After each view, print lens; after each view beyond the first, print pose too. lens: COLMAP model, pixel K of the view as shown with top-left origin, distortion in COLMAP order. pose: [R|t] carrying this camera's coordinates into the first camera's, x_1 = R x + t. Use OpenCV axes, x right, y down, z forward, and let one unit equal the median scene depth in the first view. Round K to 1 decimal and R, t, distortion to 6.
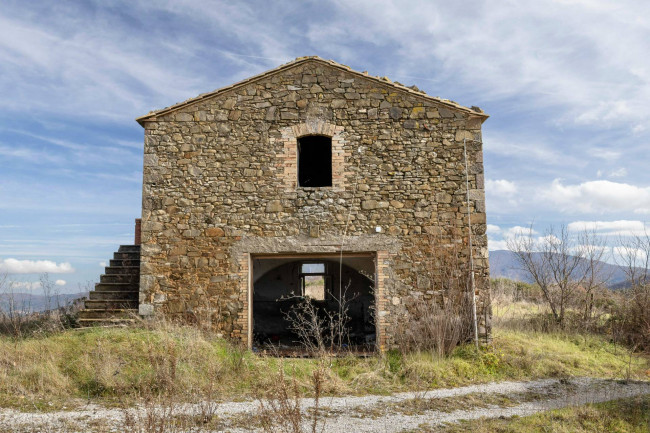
lens RADIAL K [[516.8, 0, 325.4], [0, 516.8, 217.8], [0, 0, 1]] dist [0.002092, -0.000978]
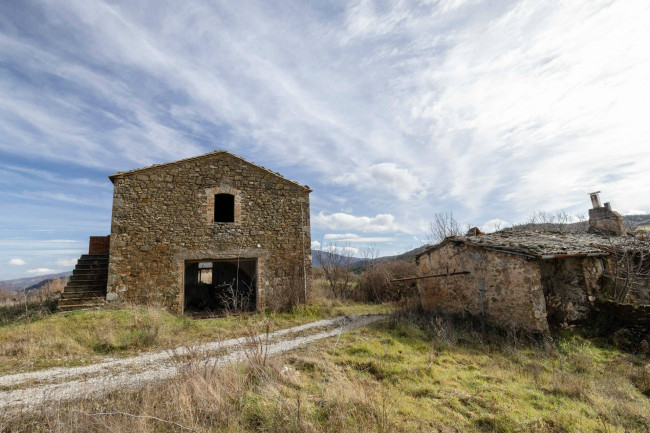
lens RADIAL K [[297.1, 0, 317.0], [0, 297.1, 217.8], [0, 0, 1]] dist [0.003300, 0.000163]
pose [[0.916676, 0.038699, 0.397753, -0.138578], [-0.021655, 0.998648, -0.047255, -0.033454], [-0.399044, 0.034704, 0.916275, -0.092275]]
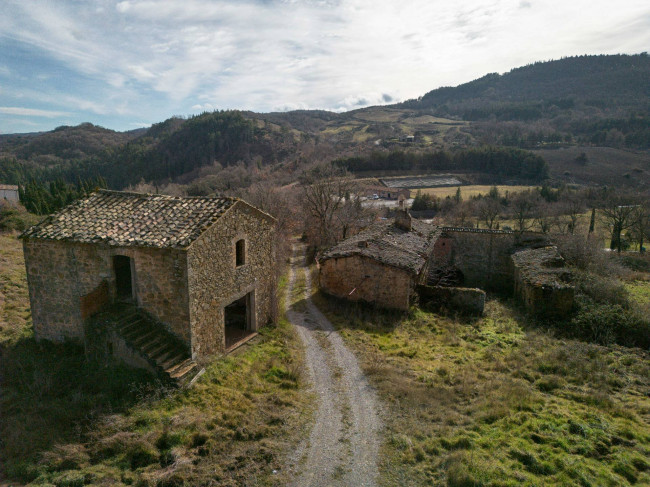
lens RADIAL K [[453.9, 0, 323.9], [0, 453.9, 243.7], [0, 0, 1]] dist [0.079792, -0.076685]
pose [[0.321652, -0.173045, 0.930911, -1.548594], [-0.132611, 0.965235, 0.225245, -0.587017], [-0.937526, -0.195899, 0.287522, 0.203463]]
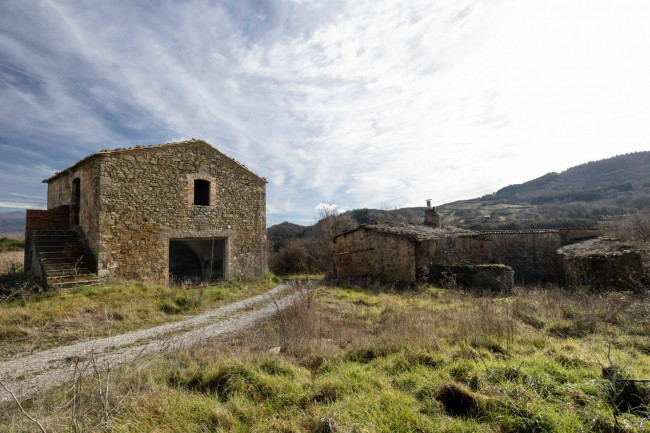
lens RADIAL K [[290.1, 0, 323.0], [0, 290.1, 216.7], [0, 0, 1]] dist [0.002822, 0.000143]
pose [[0.623459, 0.048940, 0.780323, -0.621290], [-0.080524, 0.996751, 0.001823, -0.056145], [-0.777698, -0.063972, 0.625374, -0.100981]]
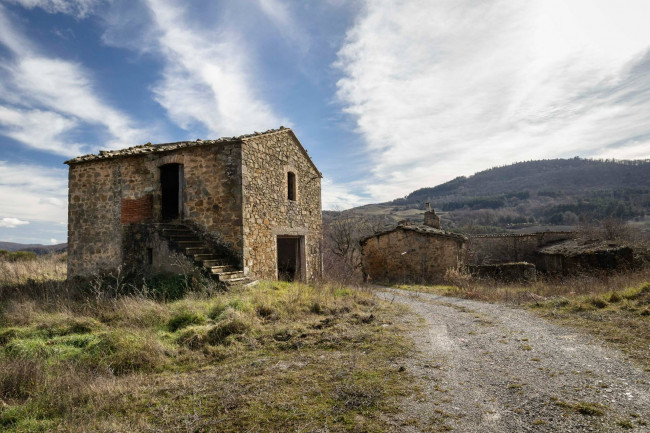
lens RADIAL K [[379.8, 0, 322.3], [0, 379.8, 215.6], [0, 0, 1]] dist [0.007815, 0.000691]
pose [[0.342547, 0.071336, 0.936788, -1.271431], [-0.090503, 0.994981, -0.042674, 0.043541], [-0.935131, -0.070164, 0.347284, 0.413187]]
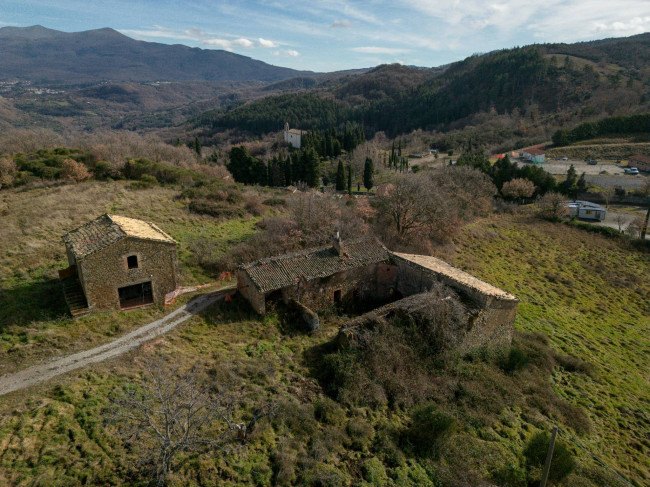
lens RADIAL K [[453.9, 0, 323.9], [0, 453.9, 243.7], [0, 0, 1]] dist [0.079792, -0.076685]
pose [[0.819135, -0.168471, 0.548302, -0.704456], [-0.097205, 0.901298, 0.422152, -1.812999], [-0.565304, -0.399097, 0.721909, -2.202388]]
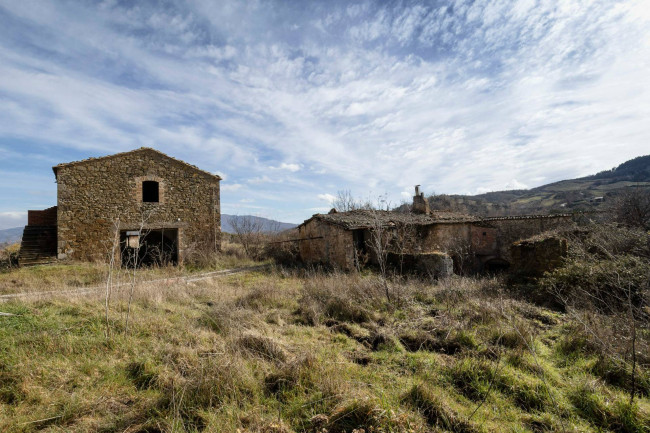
lens RADIAL K [[296.8, 0, 328.2], [0, 296.8, 215.4], [0, 0, 1]] dist [0.000780, -0.000077]
pose [[0.790895, 0.006407, 0.611919, -0.219607], [-0.045622, 0.997780, 0.048519, -0.105704], [-0.610249, -0.066291, 0.789431, -0.651901]]
